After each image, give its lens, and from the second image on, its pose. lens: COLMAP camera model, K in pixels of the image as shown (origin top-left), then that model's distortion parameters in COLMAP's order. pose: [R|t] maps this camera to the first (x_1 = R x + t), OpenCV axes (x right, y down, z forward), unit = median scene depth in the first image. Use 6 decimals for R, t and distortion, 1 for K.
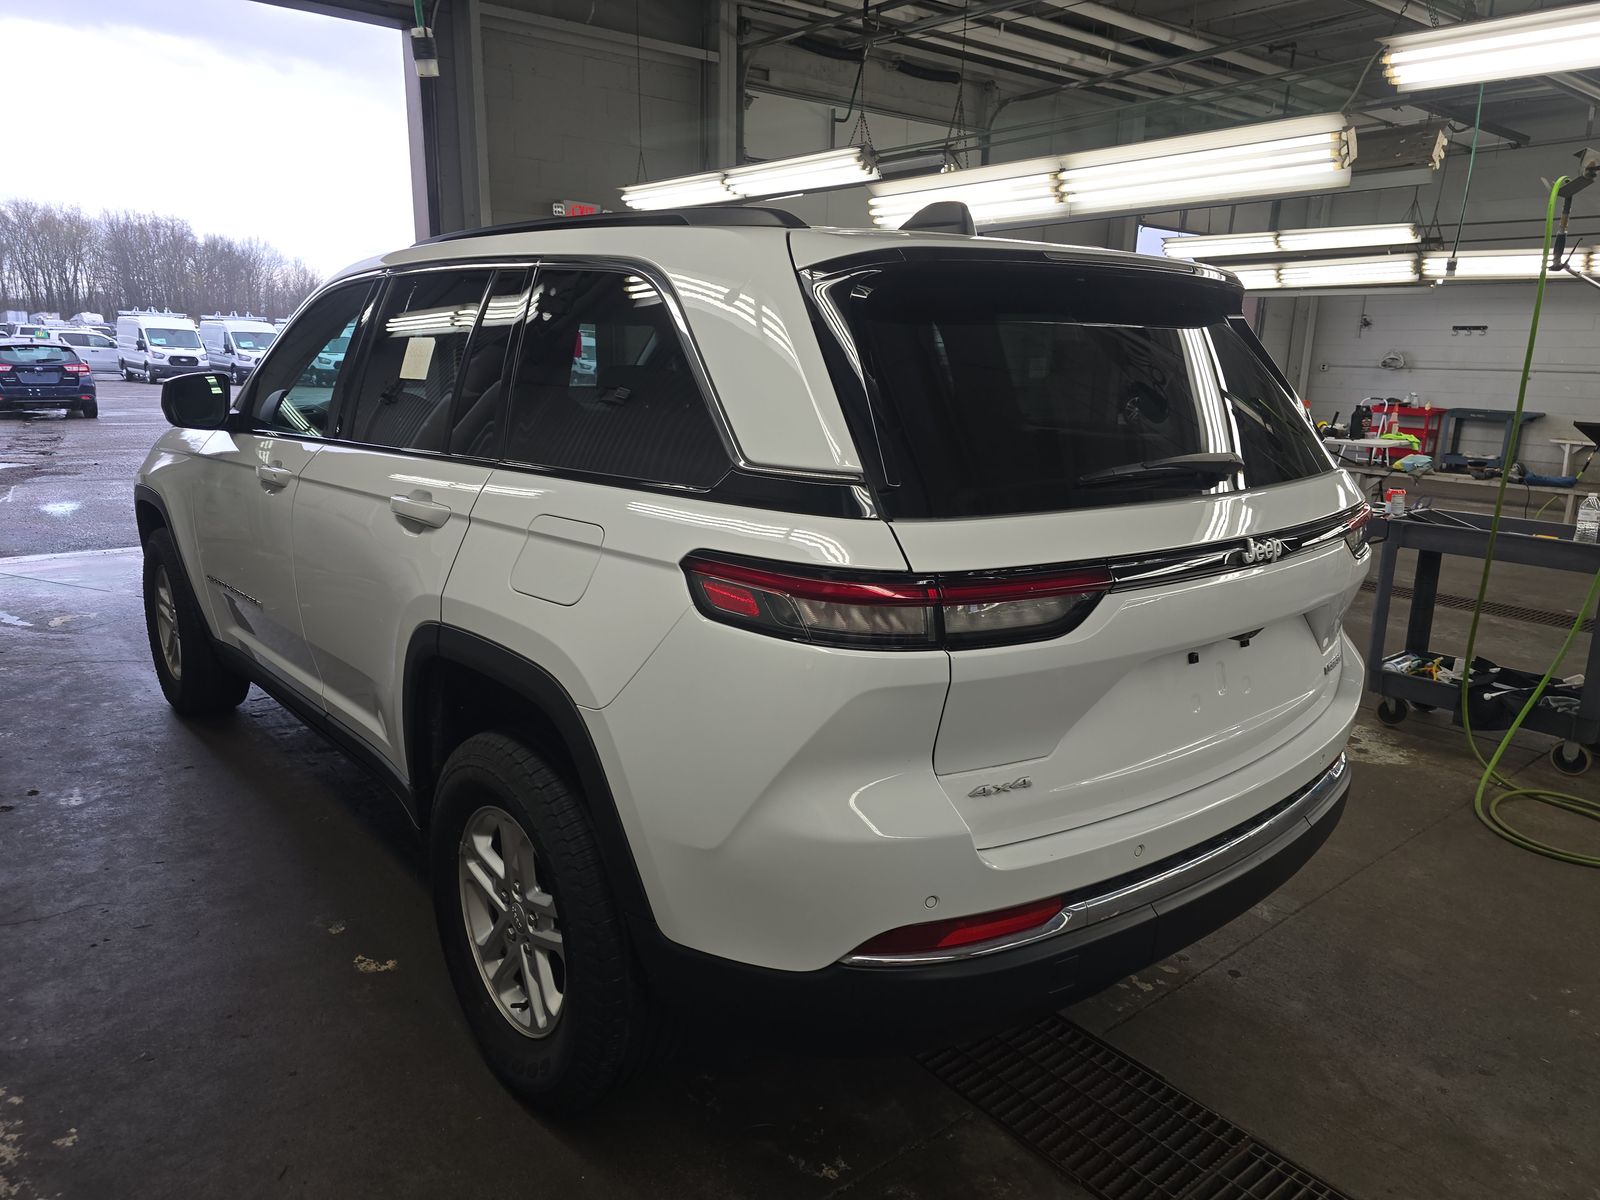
lens RADIAL K [[1073.7, 0, 794.6], [0, 1073.7, 599.3], [0, 0, 1]] dist [0.070065, -0.067800]
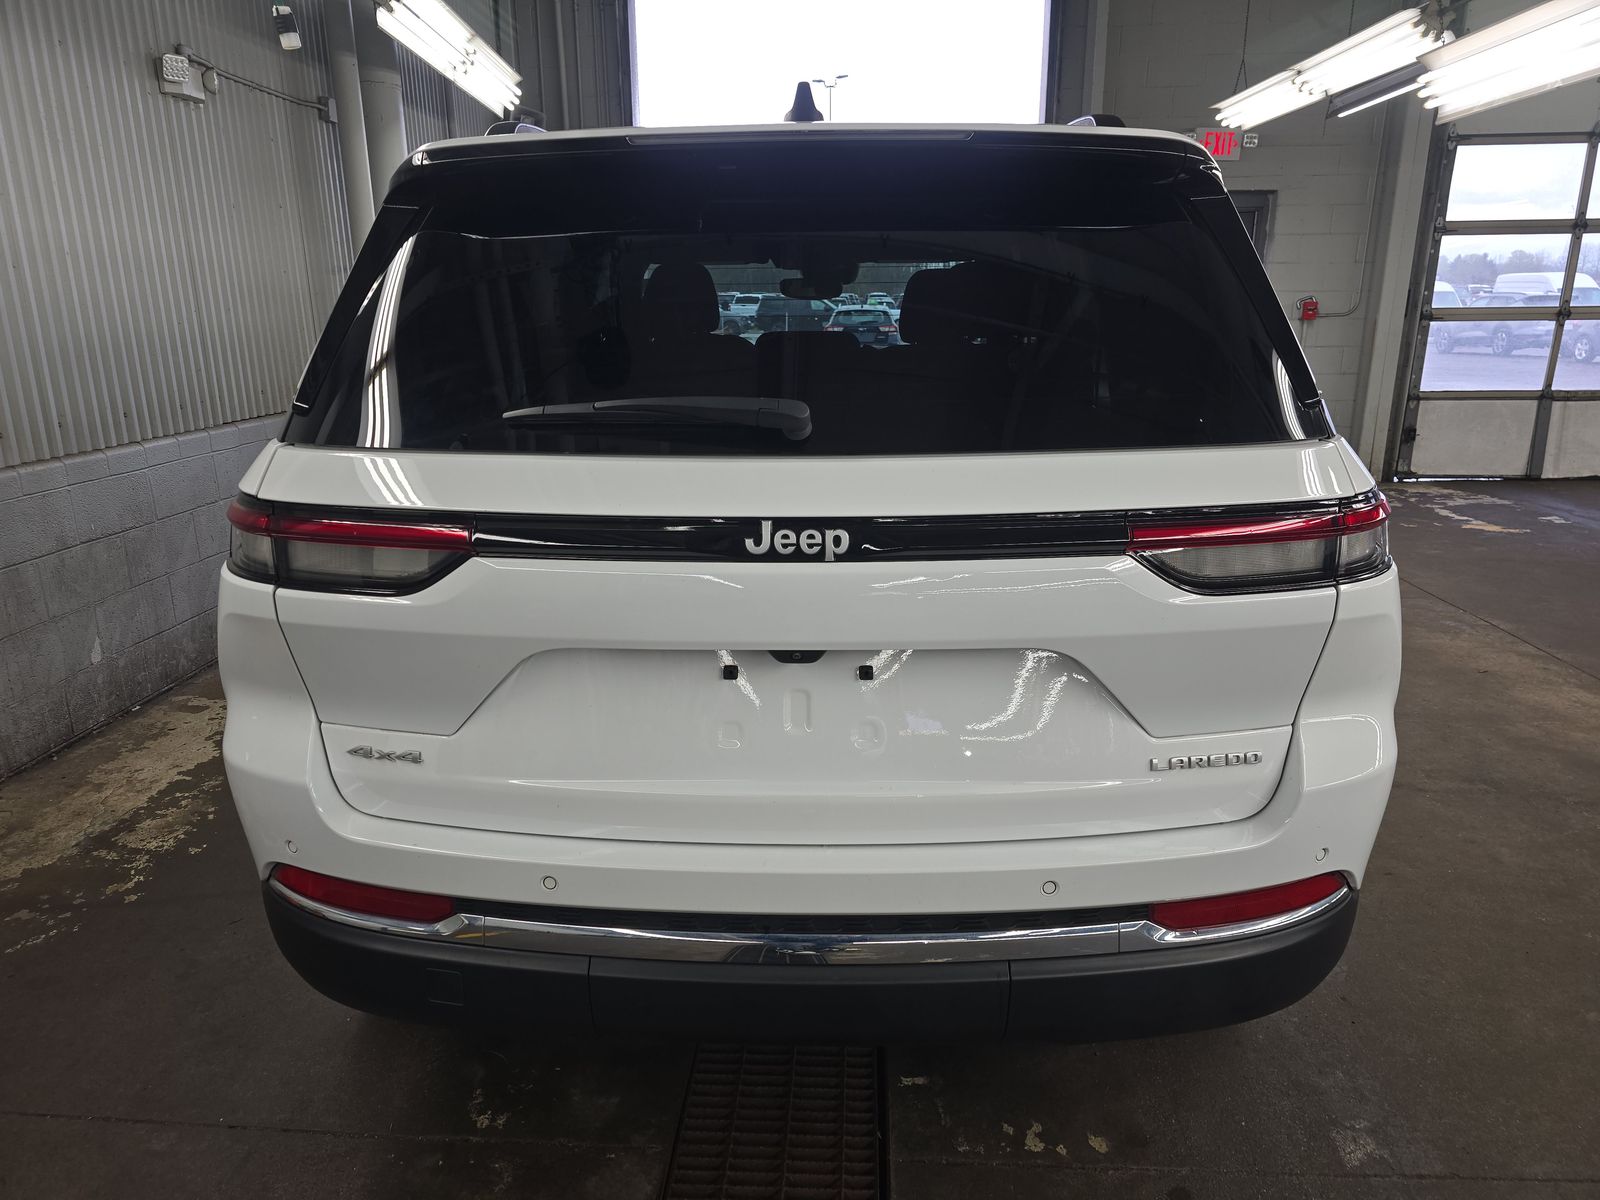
lens RADIAL K [[1073.7, 0, 794.6], [0, 1073.7, 599.3], [0, 0, 1]] dist [0.070065, -0.067800]
pose [[0.736523, 0.157140, -0.657907, 0.901194], [-0.132640, 0.987310, 0.087328, -0.068936], [0.663280, 0.022946, 0.748019, 0.482361]]
